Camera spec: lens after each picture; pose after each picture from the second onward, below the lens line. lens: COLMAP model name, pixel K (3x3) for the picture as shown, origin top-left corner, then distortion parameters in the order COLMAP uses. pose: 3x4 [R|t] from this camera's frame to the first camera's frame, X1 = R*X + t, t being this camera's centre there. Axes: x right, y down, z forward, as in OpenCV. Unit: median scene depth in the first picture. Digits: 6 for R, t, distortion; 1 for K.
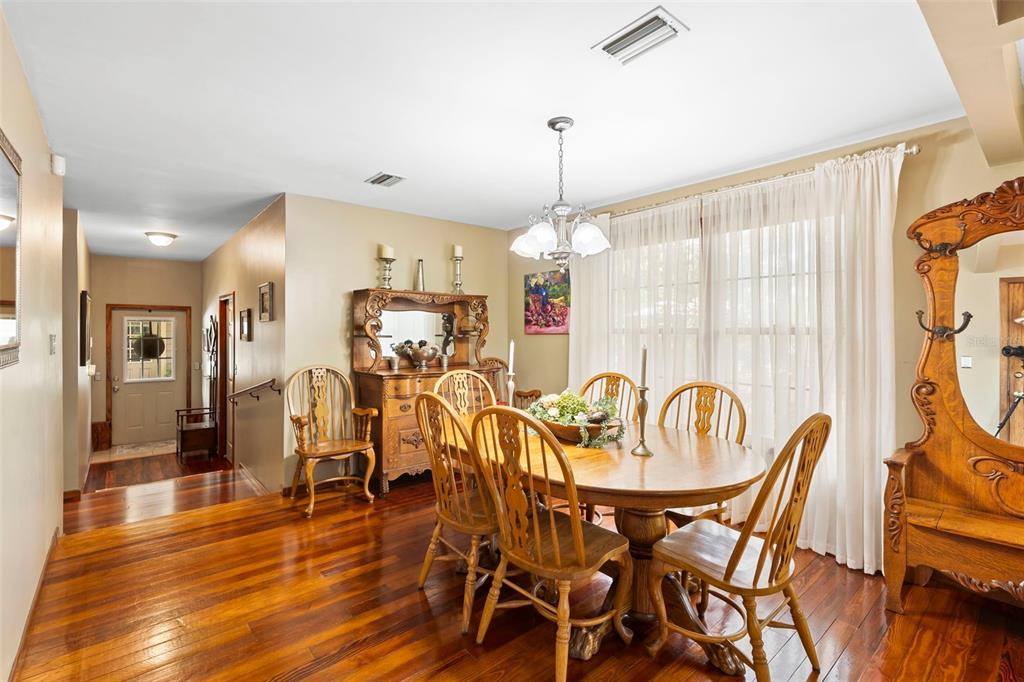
lens RADIAL K [[466.2, 0, 512.0], [0, 466.2, 337.4], [0, 0, 1]] dist [0.002695, 0.000804]
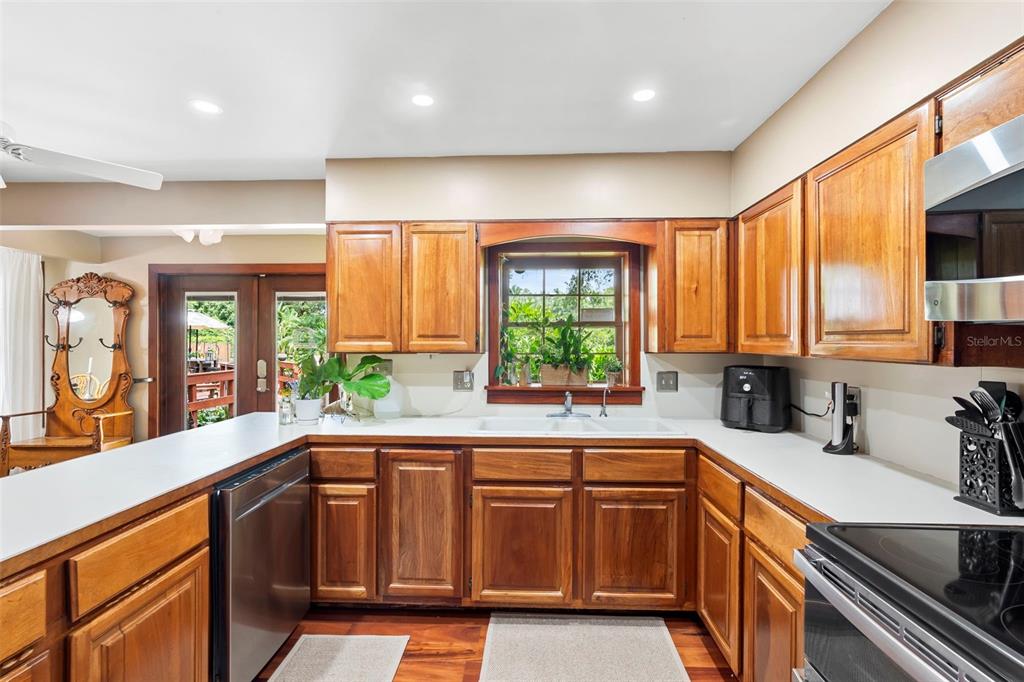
lens RADIAL K [[466.2, 0, 512.4], [0, 466.2, 340.1], [0, 0, 1]] dist [0.002695, 0.000804]
pose [[0.679592, 0.005687, 0.733568, 0.767987], [-0.003296, 0.999984, -0.004699, -0.034762], [-0.733582, 0.000775, 0.679600, -1.631104]]
